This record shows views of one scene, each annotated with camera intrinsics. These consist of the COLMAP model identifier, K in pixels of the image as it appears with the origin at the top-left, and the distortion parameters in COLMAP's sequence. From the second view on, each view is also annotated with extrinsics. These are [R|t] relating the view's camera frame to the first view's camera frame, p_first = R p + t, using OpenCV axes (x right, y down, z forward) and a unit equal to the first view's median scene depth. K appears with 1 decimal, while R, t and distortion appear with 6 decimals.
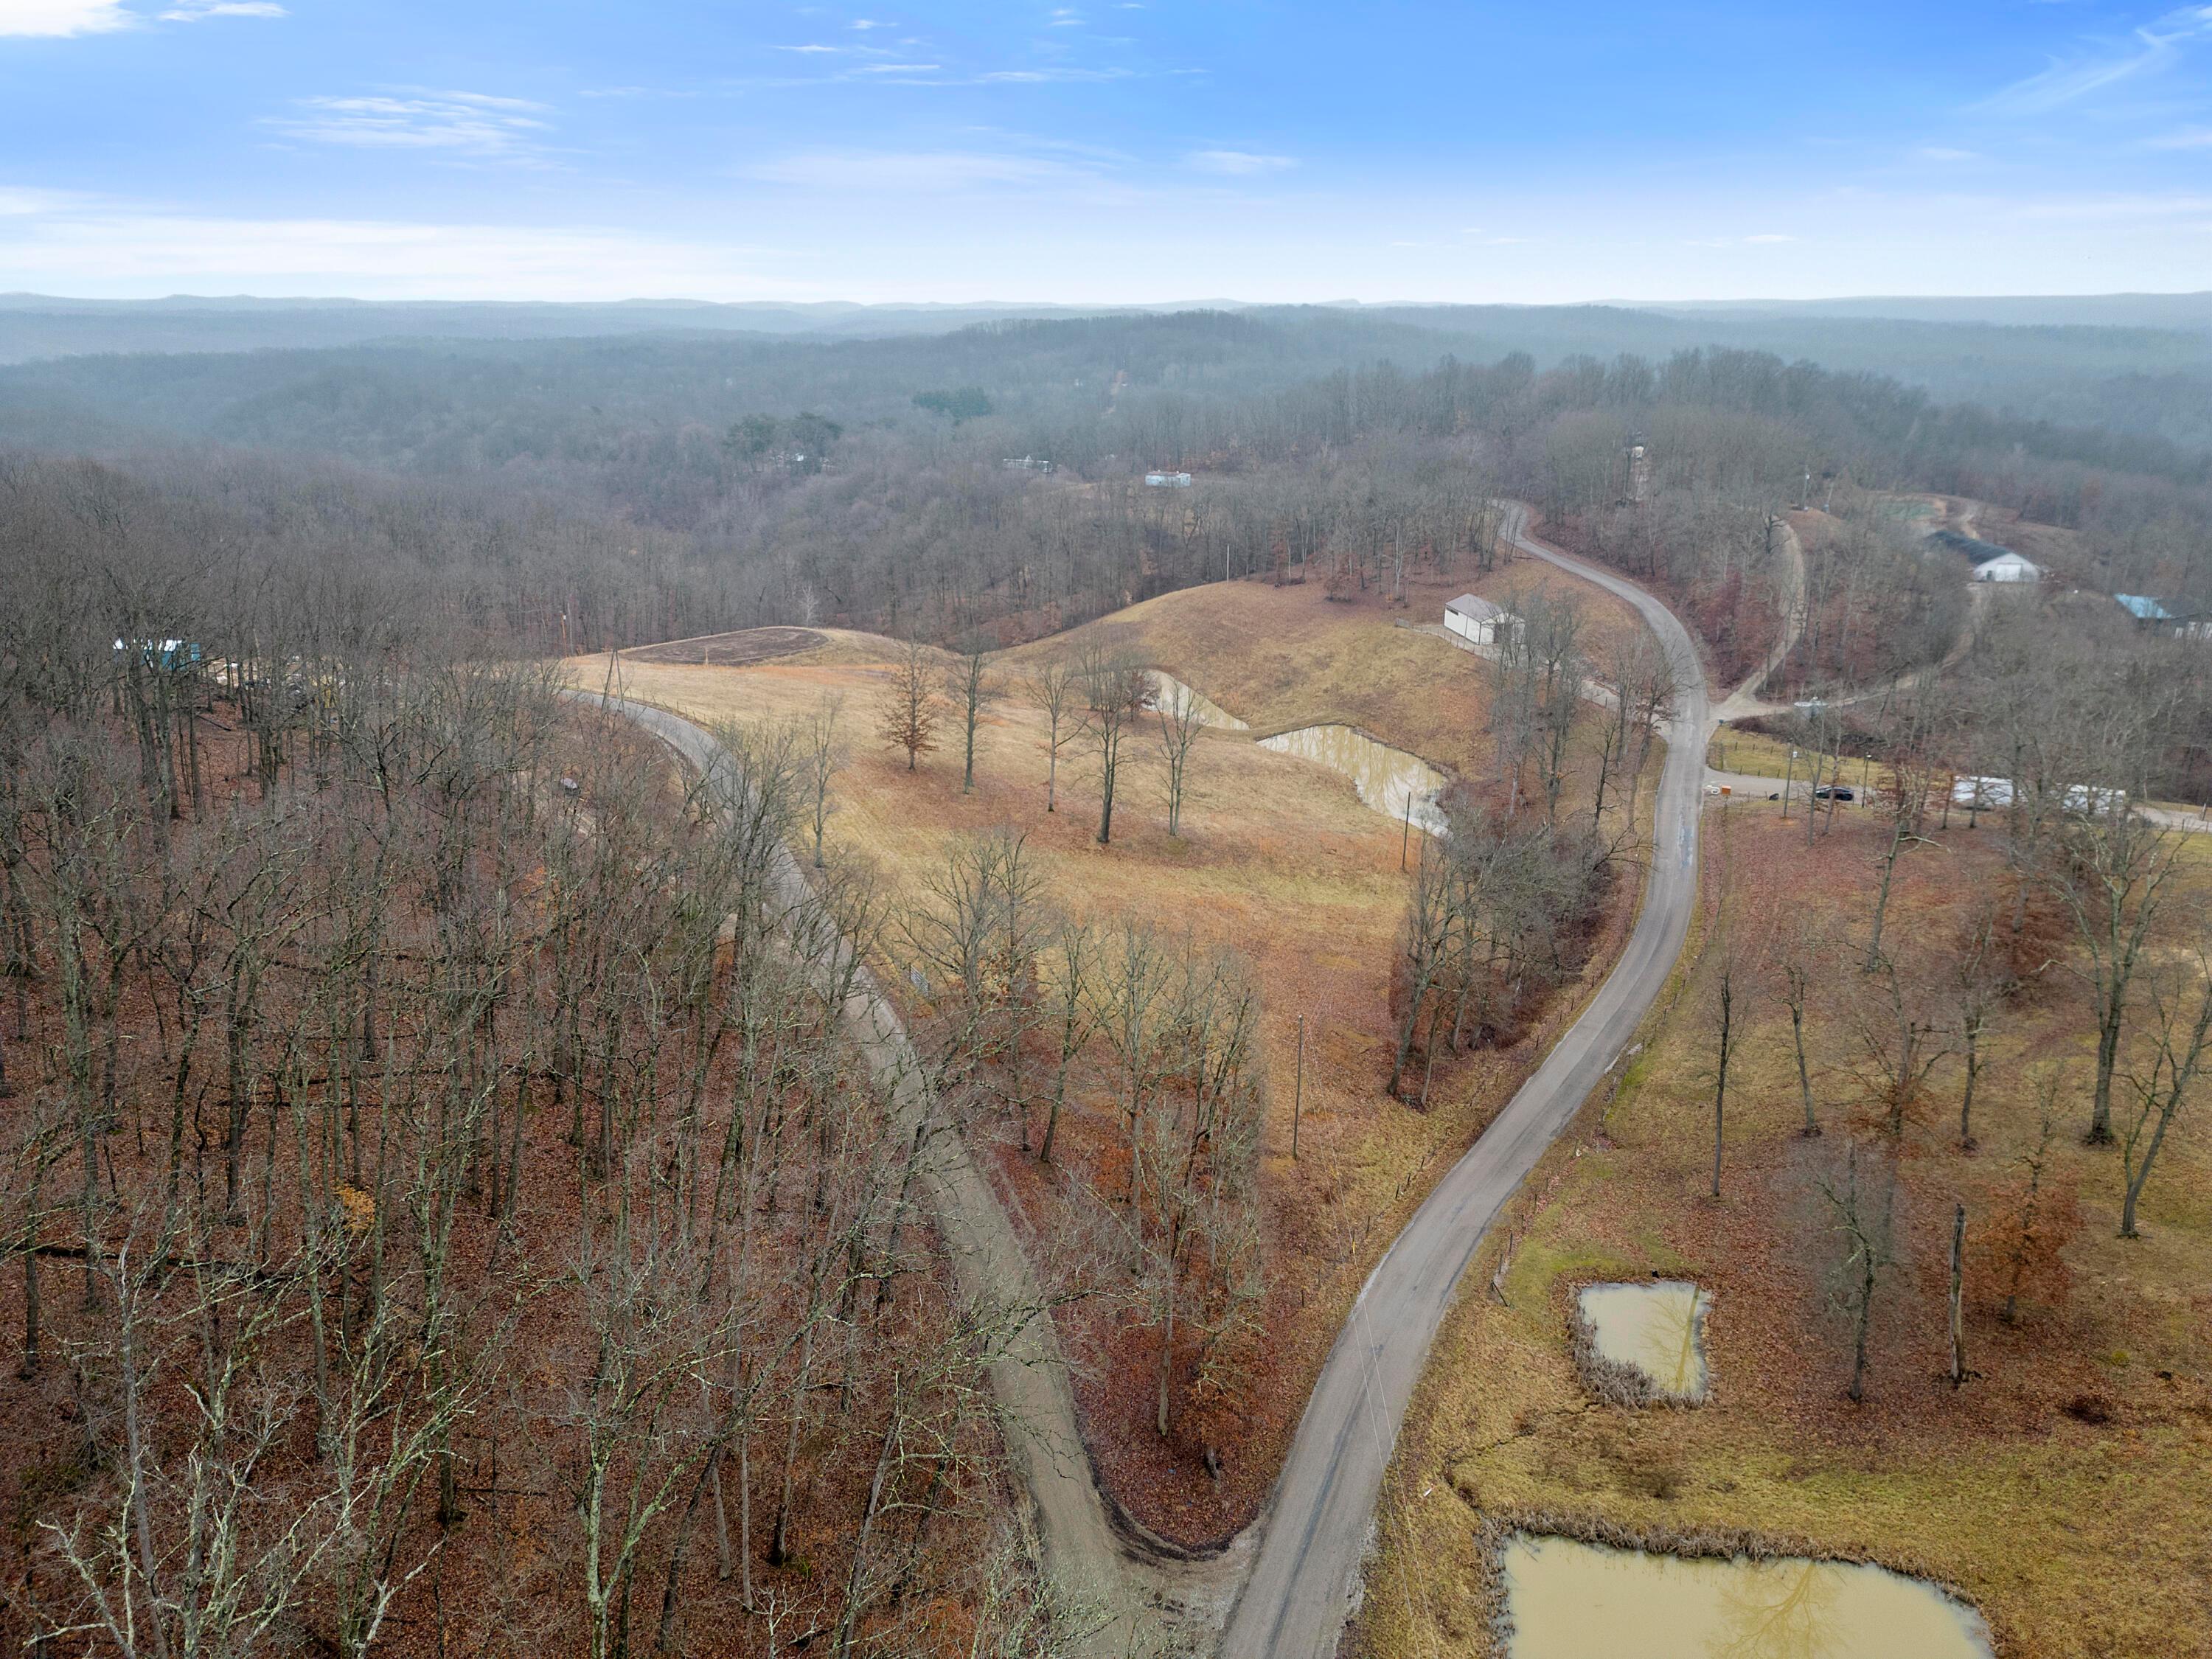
lens RADIAL K [[1524.4, 0, 1106.0], [0, 1524.4, 829.5], [0, 0, 1]] dist [0.144893, -0.198409]
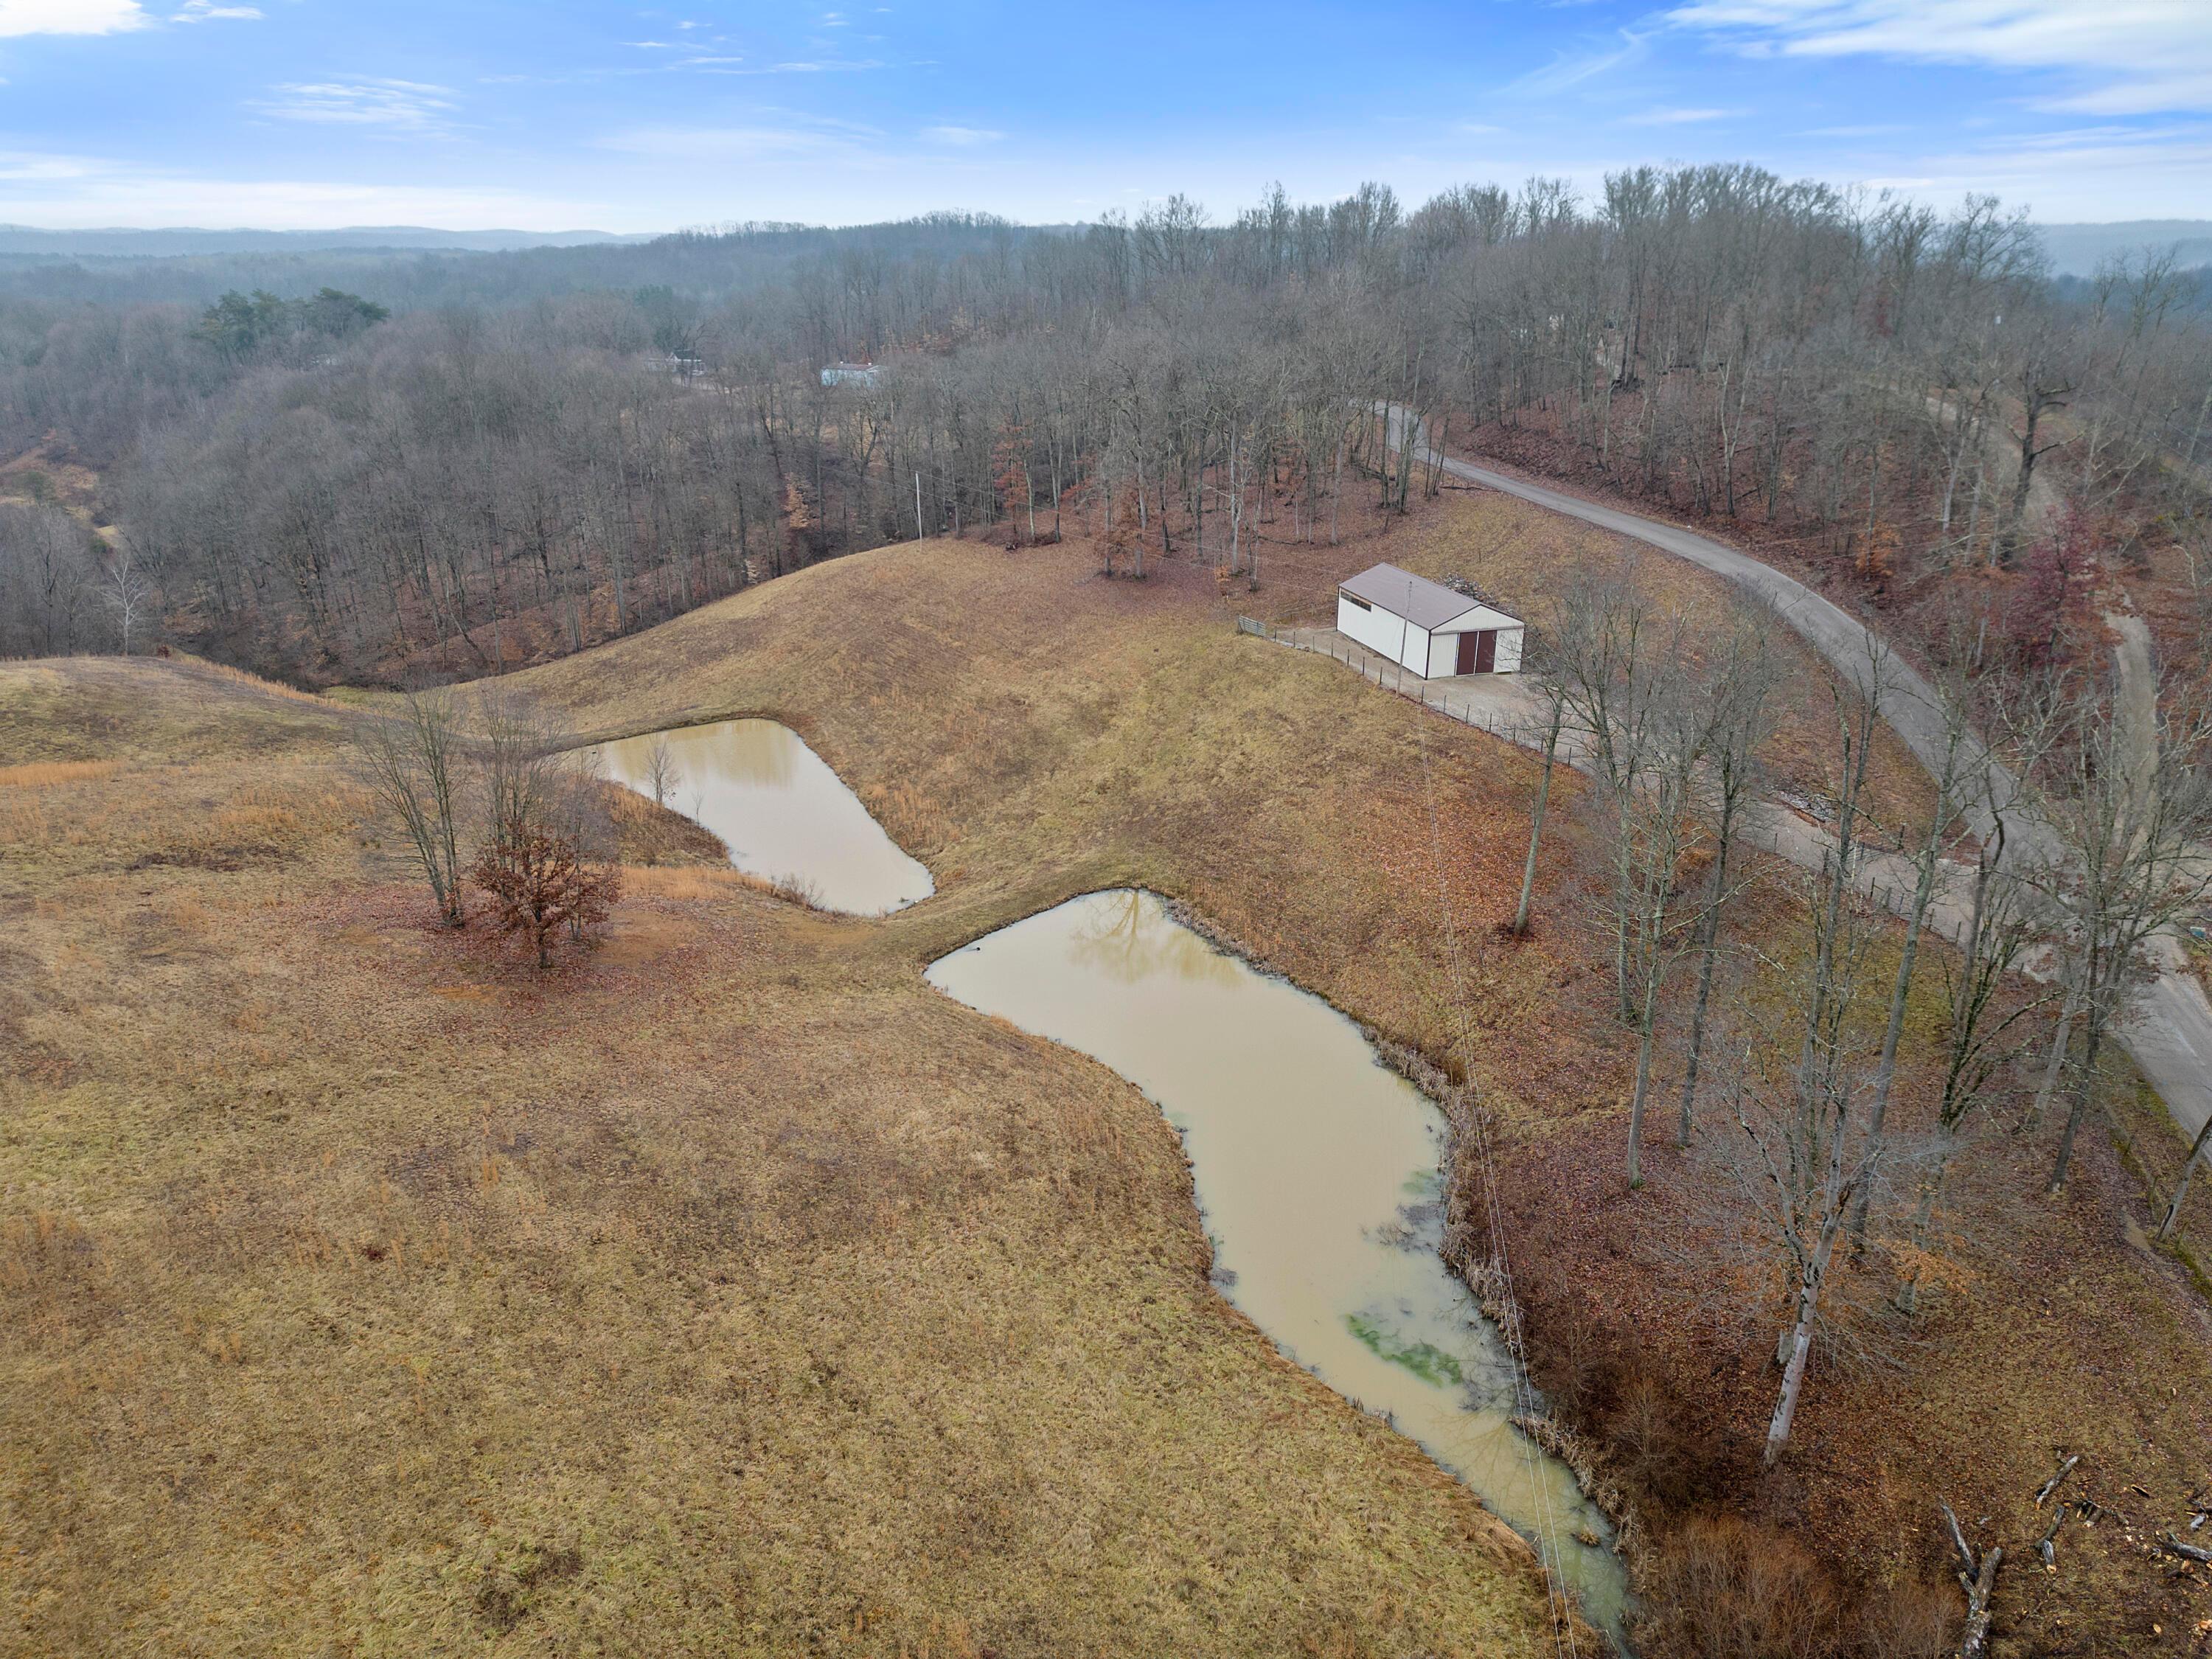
lens RADIAL K [[1524.4, 0, 1106.0], [0, 1524.4, 829.5], [0, 0, 1]] dist [0.144893, -0.198409]
pose [[0.991050, -0.046454, 0.125146, 0.079699], [0.041953, 0.998383, 0.038361, -0.087029], [-0.126726, -0.032767, 0.991396, 0.501377]]
